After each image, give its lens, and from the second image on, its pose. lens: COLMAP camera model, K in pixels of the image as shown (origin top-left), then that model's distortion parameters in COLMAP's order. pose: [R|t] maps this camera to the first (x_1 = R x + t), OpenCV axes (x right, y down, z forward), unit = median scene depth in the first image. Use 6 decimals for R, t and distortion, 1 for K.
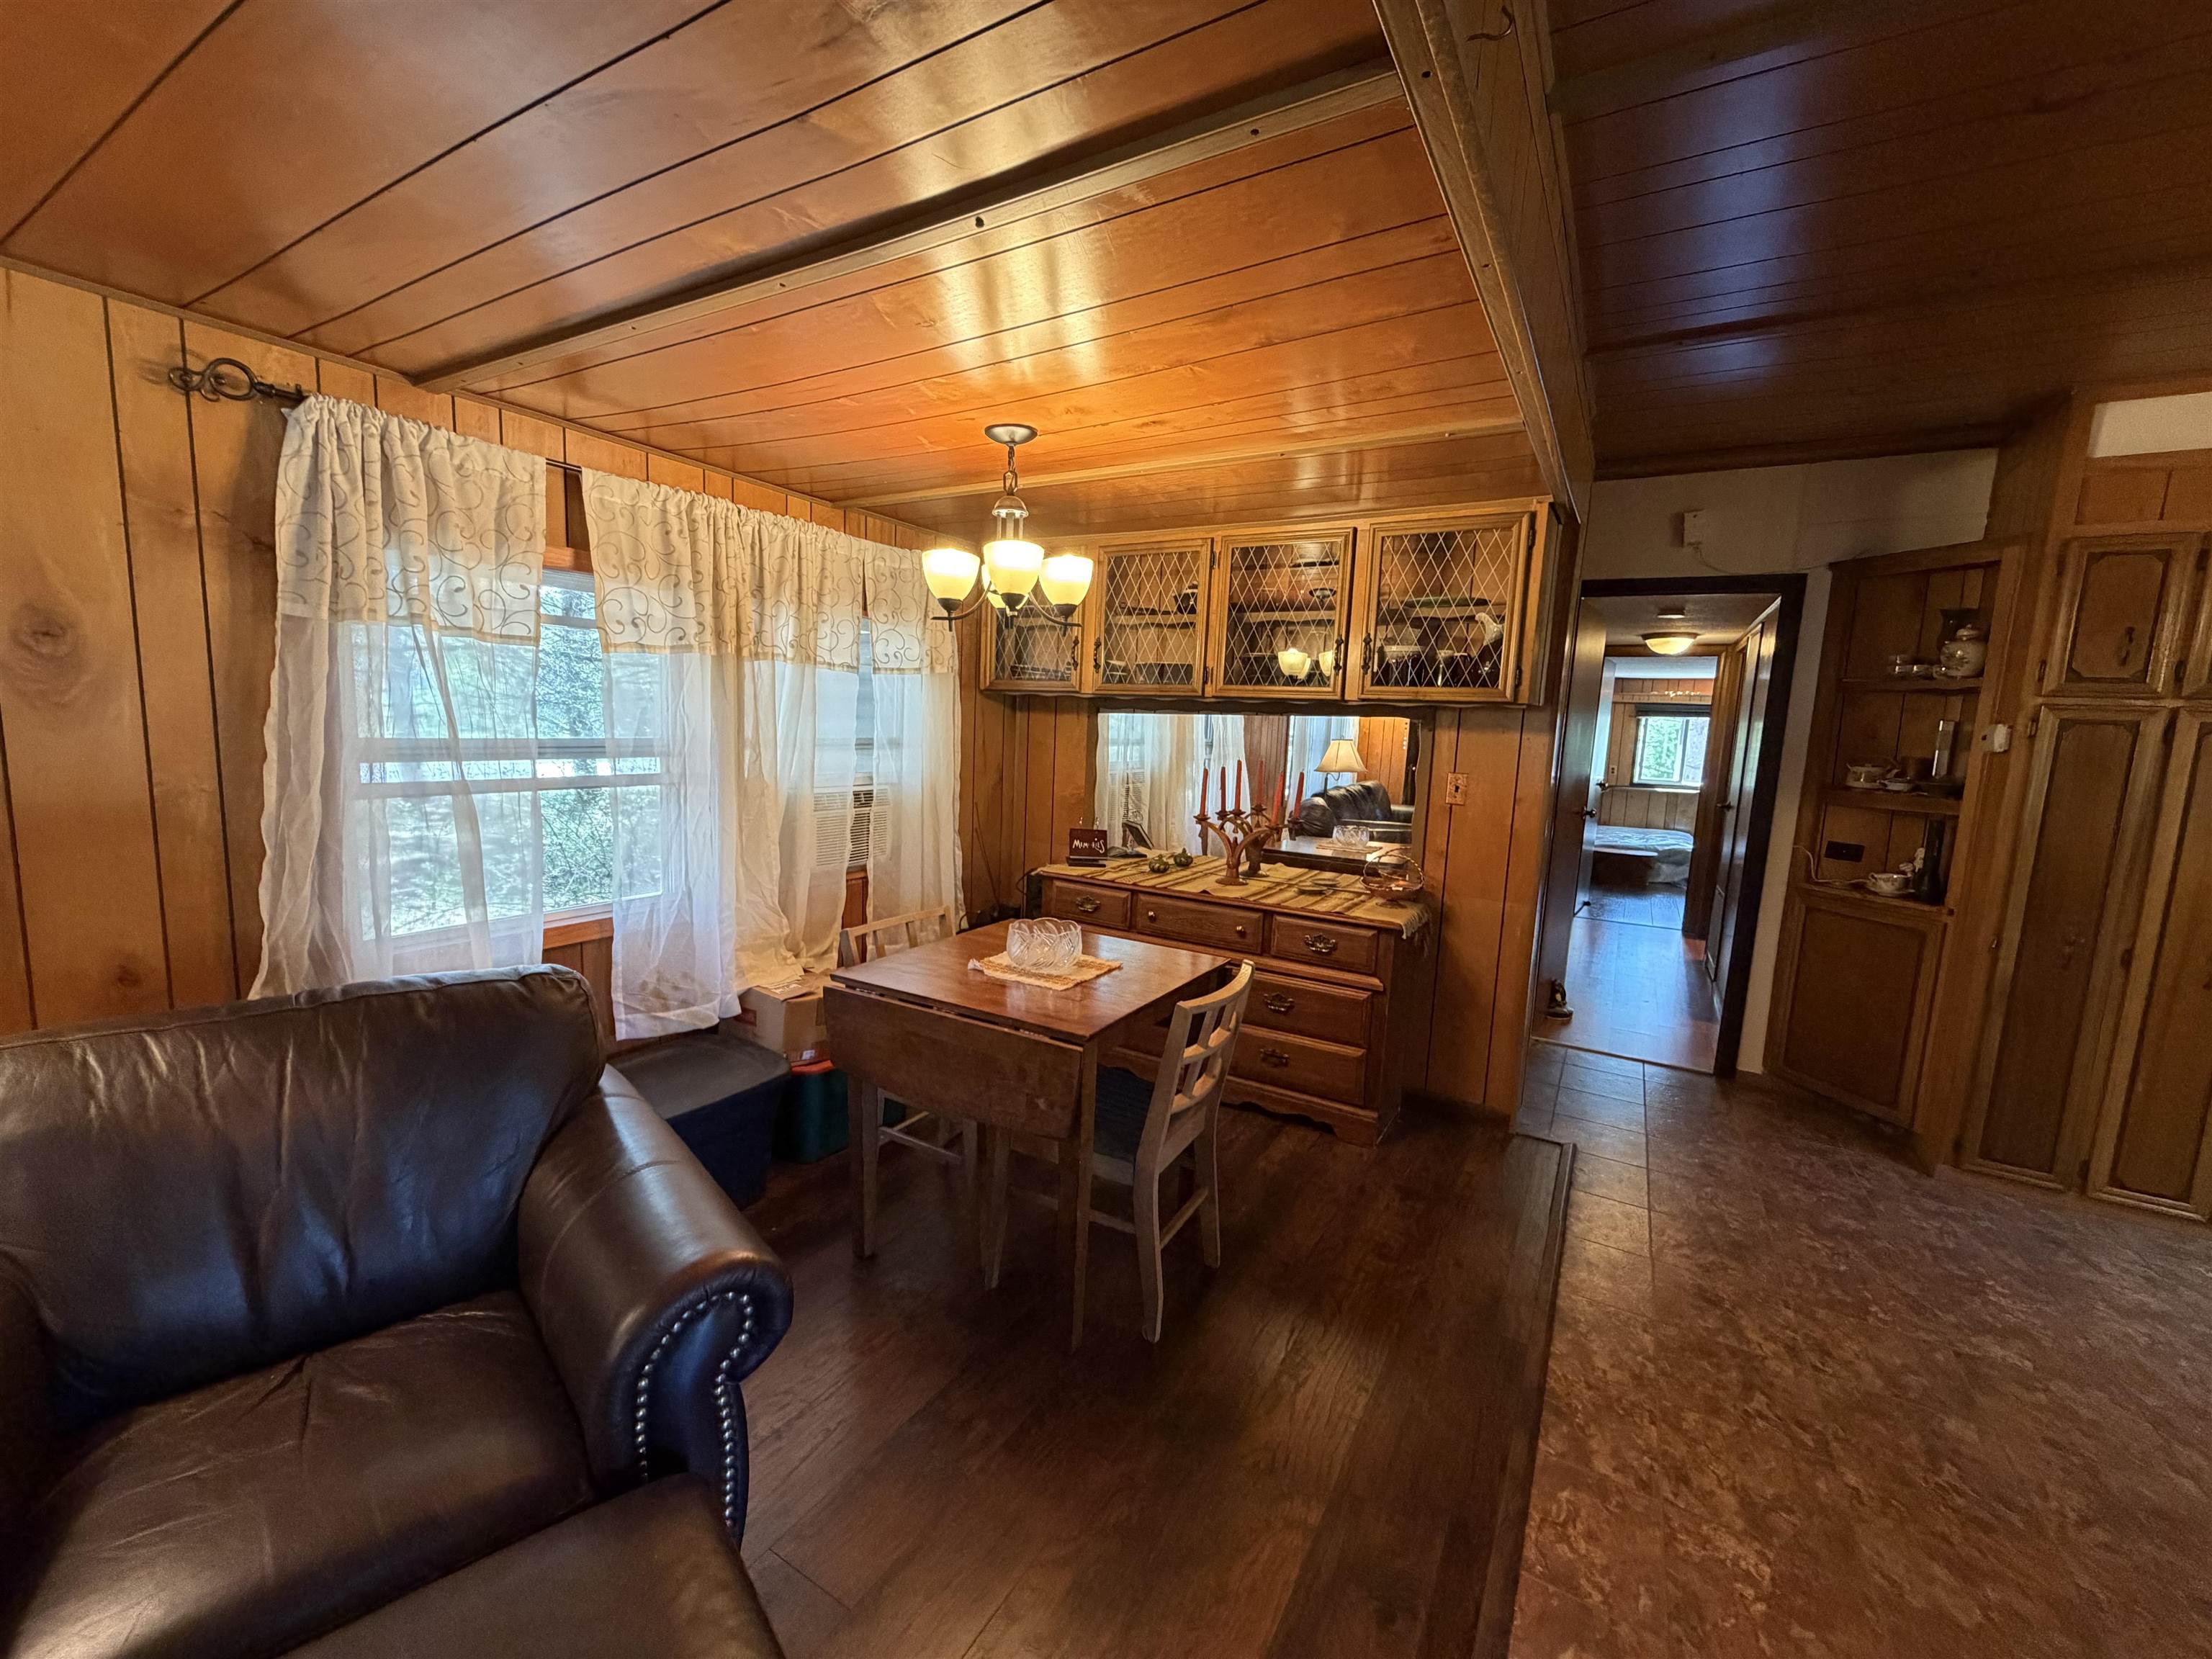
lens RADIAL K [[881.3, 0, 1099.4], [0, 881.3, 827.6], [0, 0, 1]] dist [-0.000394, 0.000106]
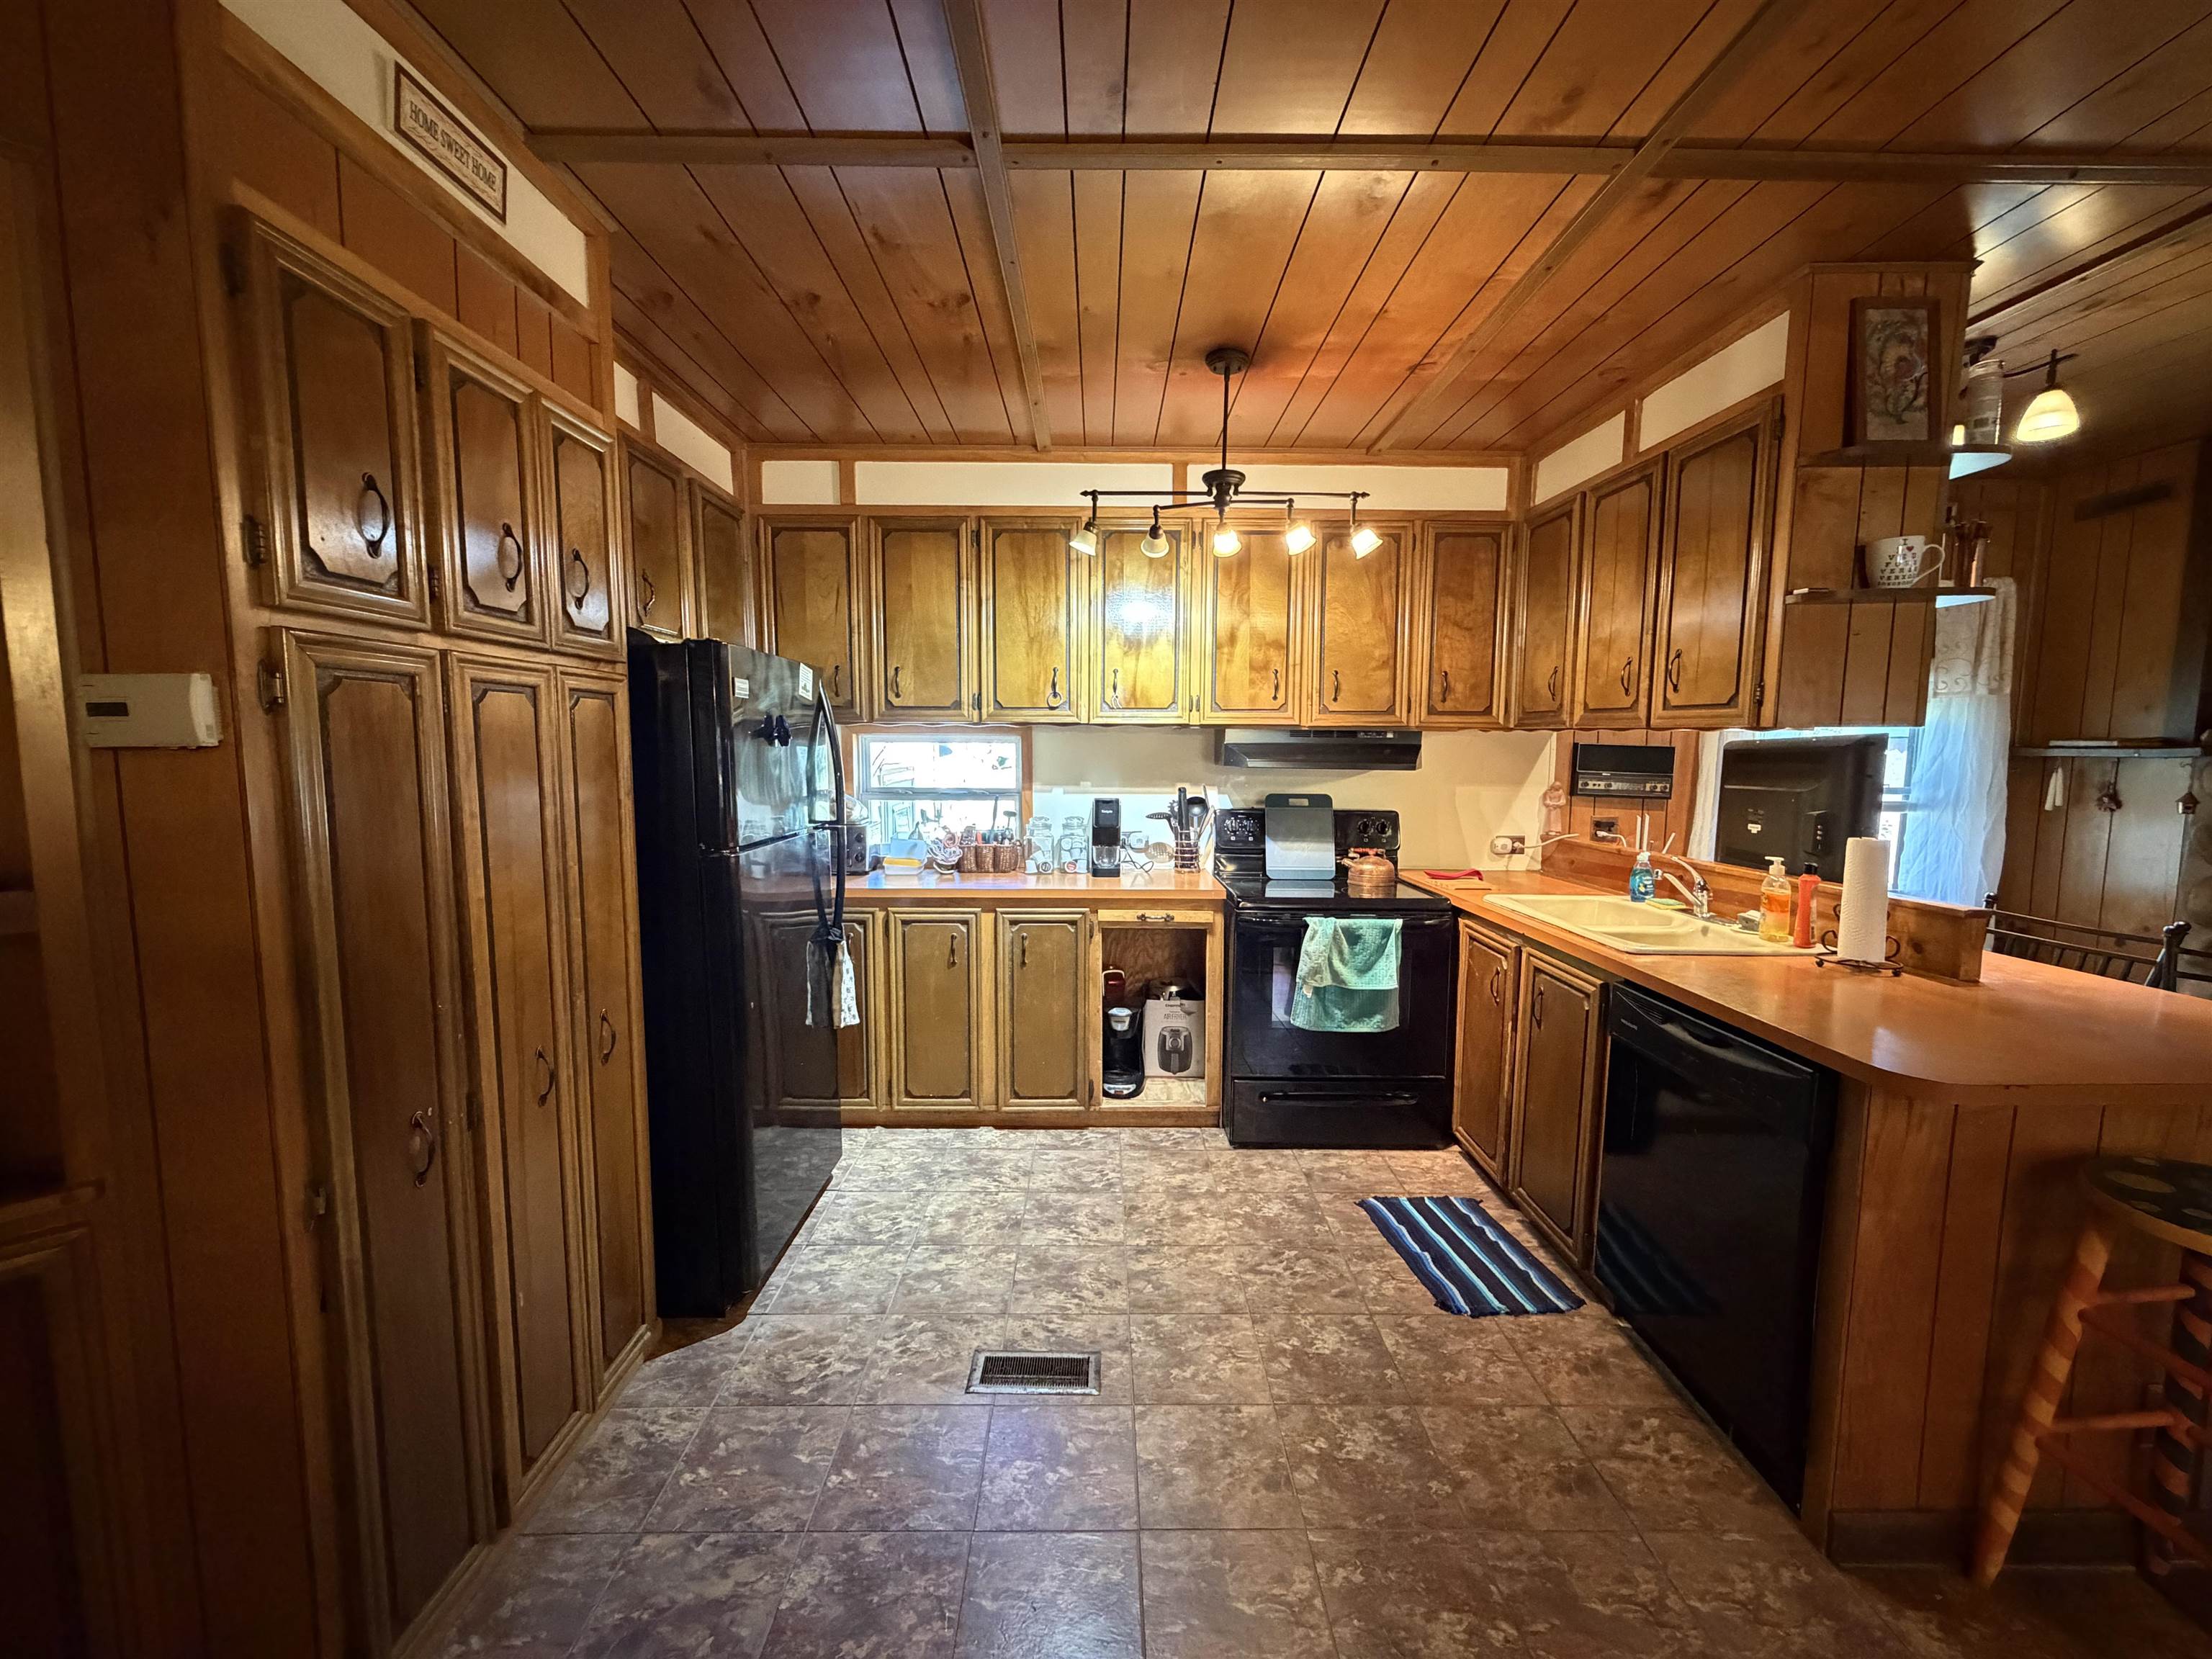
lens RADIAL K [[881.3, 0, 1099.9], [0, 881.3, 827.6], [0, 0, 1]] dist [-0.000394, 0.000106]
pose [[-0.516011, -0.128756, 0.846850, 0.477237], [0.082460, 0.976580, 0.198726, -0.091719], [-0.852604, 0.172376, -0.493308, 0.829722]]
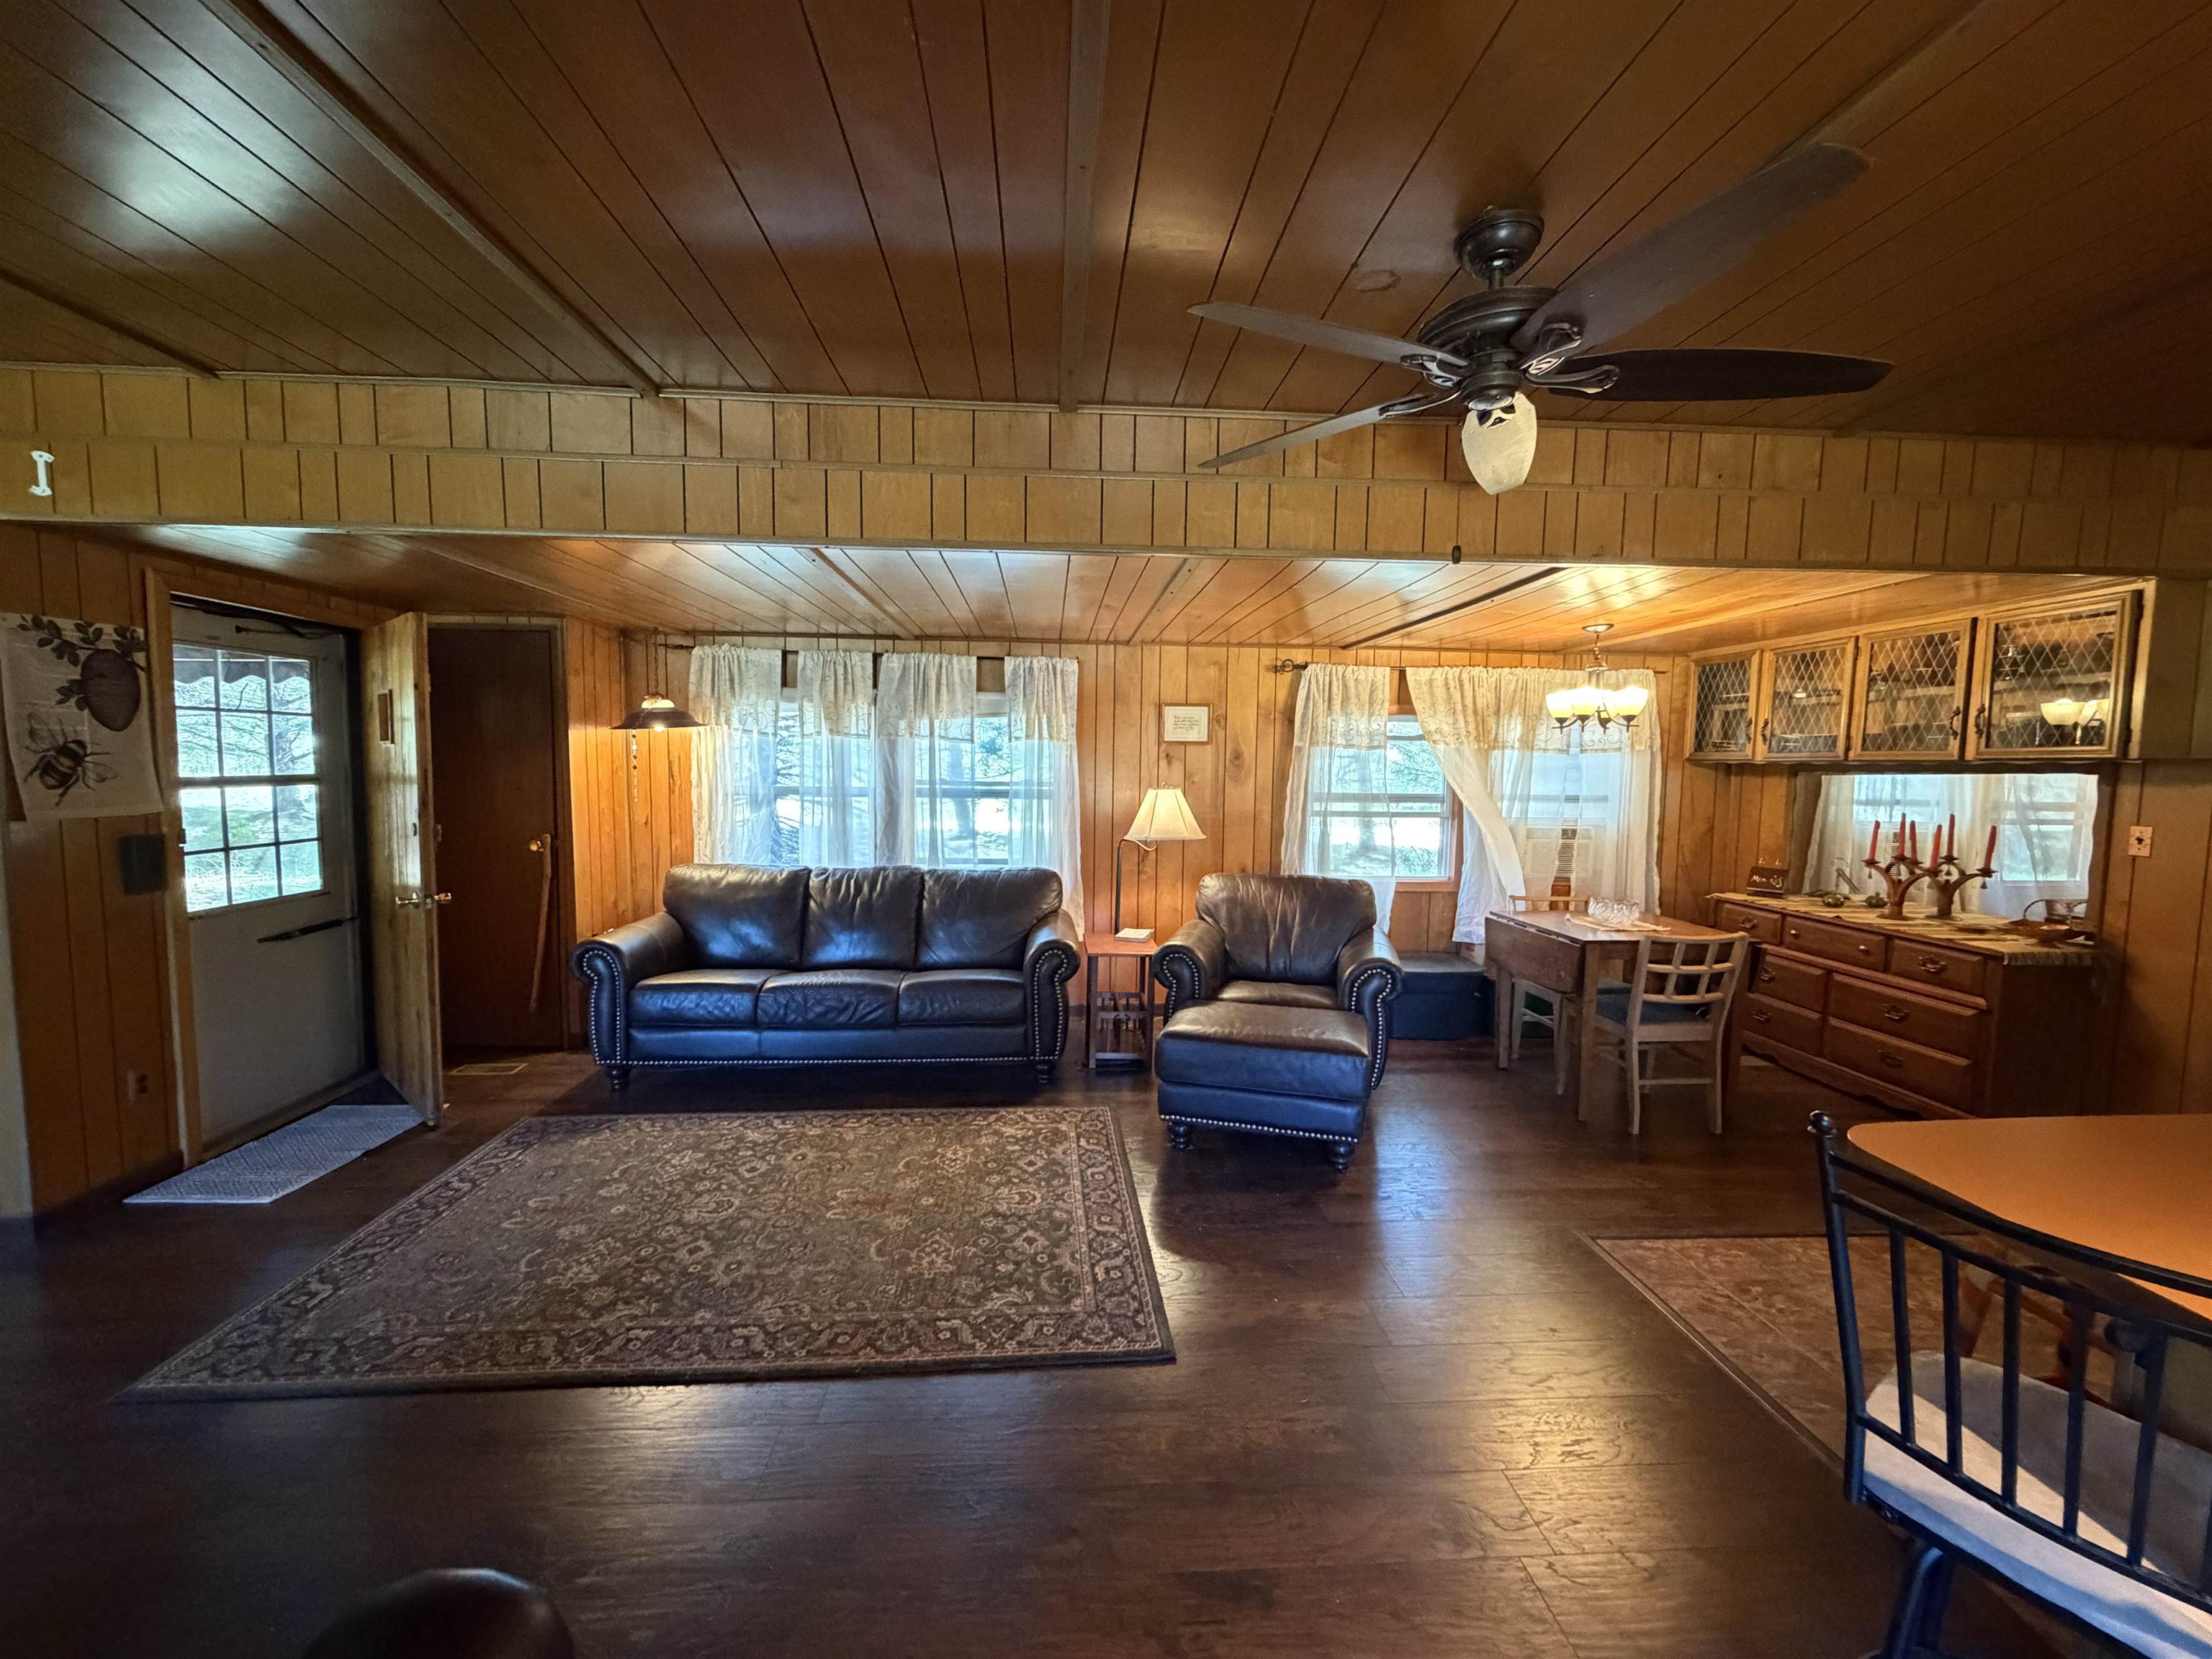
lens RADIAL K [[881.3, 0, 1097.7], [0, 881.3, 828.2], [0, 0, 1]] dist [-0.000394, 0.000106]
pose [[0.565624, 0.028421, -0.824173, 0.605639], [-0.094407, 0.995067, -0.030477, 0.093290], [0.819242, 0.095046, 0.565517, -0.626192]]
